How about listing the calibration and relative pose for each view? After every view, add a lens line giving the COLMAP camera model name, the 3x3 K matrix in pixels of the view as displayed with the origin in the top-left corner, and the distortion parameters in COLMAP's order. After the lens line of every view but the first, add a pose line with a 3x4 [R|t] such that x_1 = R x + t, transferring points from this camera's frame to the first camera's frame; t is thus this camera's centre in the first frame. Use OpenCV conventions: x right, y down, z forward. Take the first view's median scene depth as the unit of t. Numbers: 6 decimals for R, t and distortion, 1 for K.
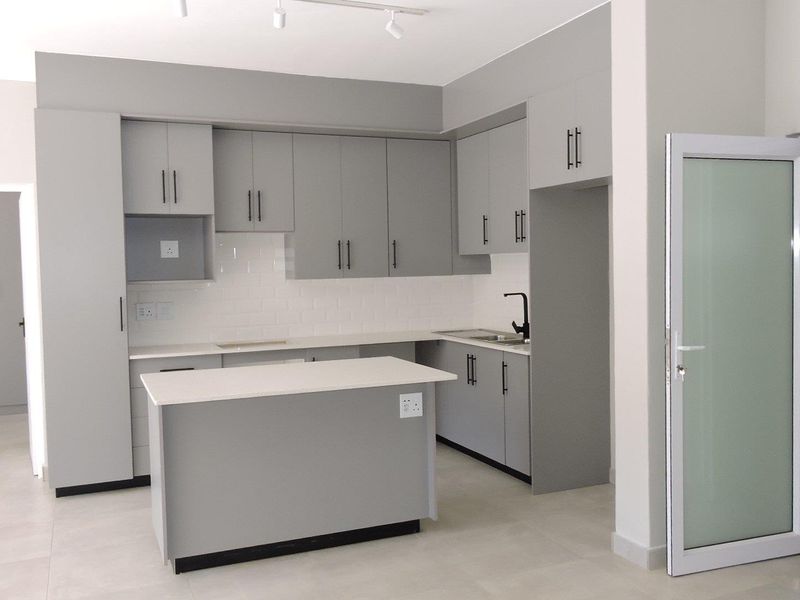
lens RADIAL K [[761.7, 0, 400.0], [0, 761.7, 300.0], [0, 0, 1]] dist [-0.008156, -0.021550]
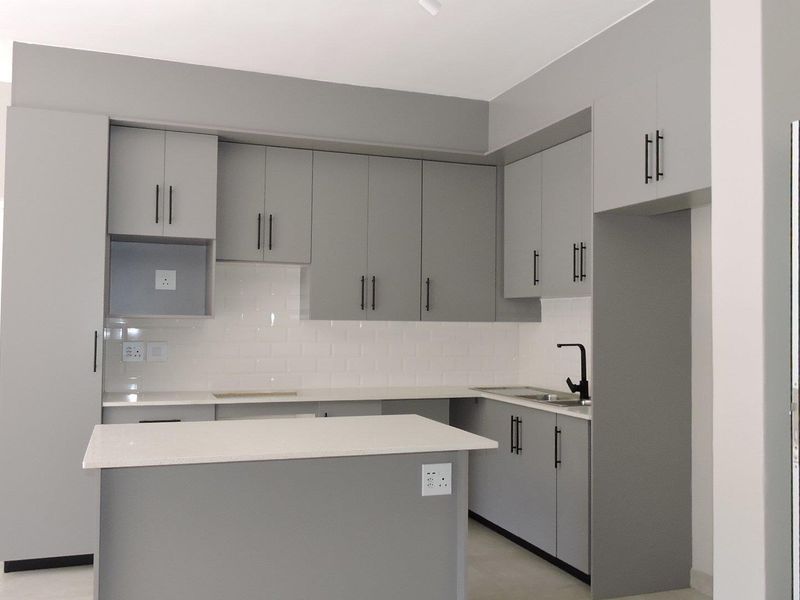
lens RADIAL K [[766.6, 0, 400.0], [0, 766.6, 300.0], [0, 0, 1]] dist [-0.008441, -0.009275]
pose [[0.997961, 0.028497, -0.057116, 0.011876], [-0.032804, 0.996572, -0.075945, 0.013278], [0.054756, 0.077664, 0.995475, 0.158586]]
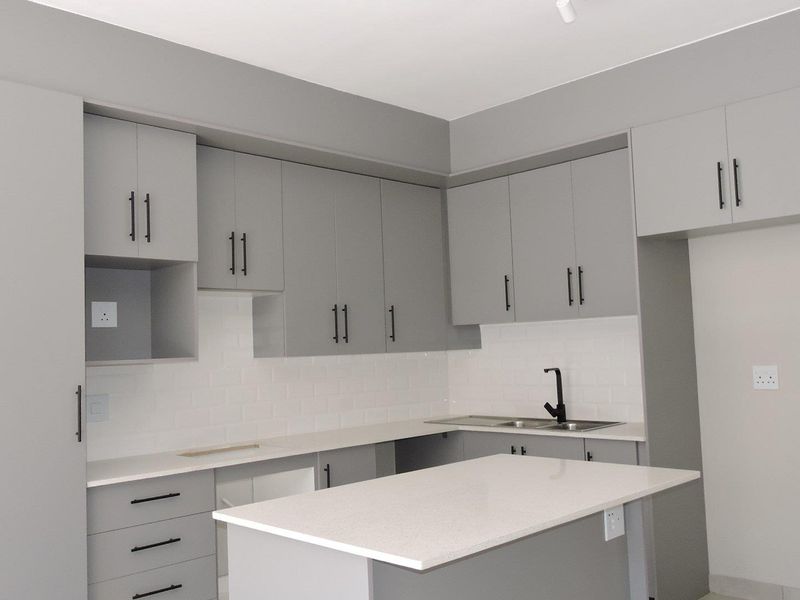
lens RADIAL K [[766.6, 0, 400.0], [0, 766.6, 300.0], [0, 0, 1]] dist [-0.008441, -0.009275]
pose [[0.929051, 0.008706, 0.369849, -0.317822], [0.036249, 0.992770, -0.114425, 0.006844], [-0.368171, 0.119713, 0.922019, 0.290323]]
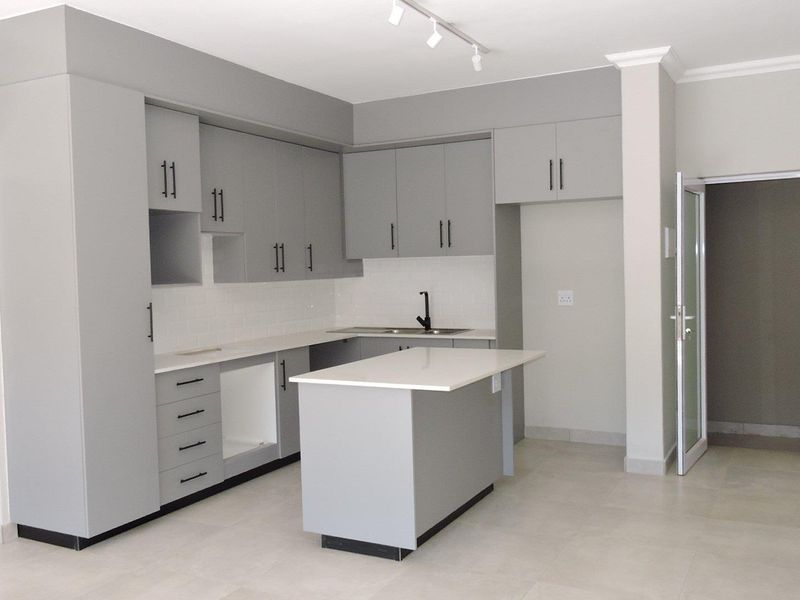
lens RADIAL K [[766.6, 0, 400.0], [0, 766.6, 300.0], [0, 0, 1]] dist [-0.008441, -0.009275]
pose [[0.775765, -0.029026, 0.630354, -0.625632], [0.040498, 0.999172, -0.003830, 0.007055], [-0.629721, 0.028499, 0.776299, 0.120312]]
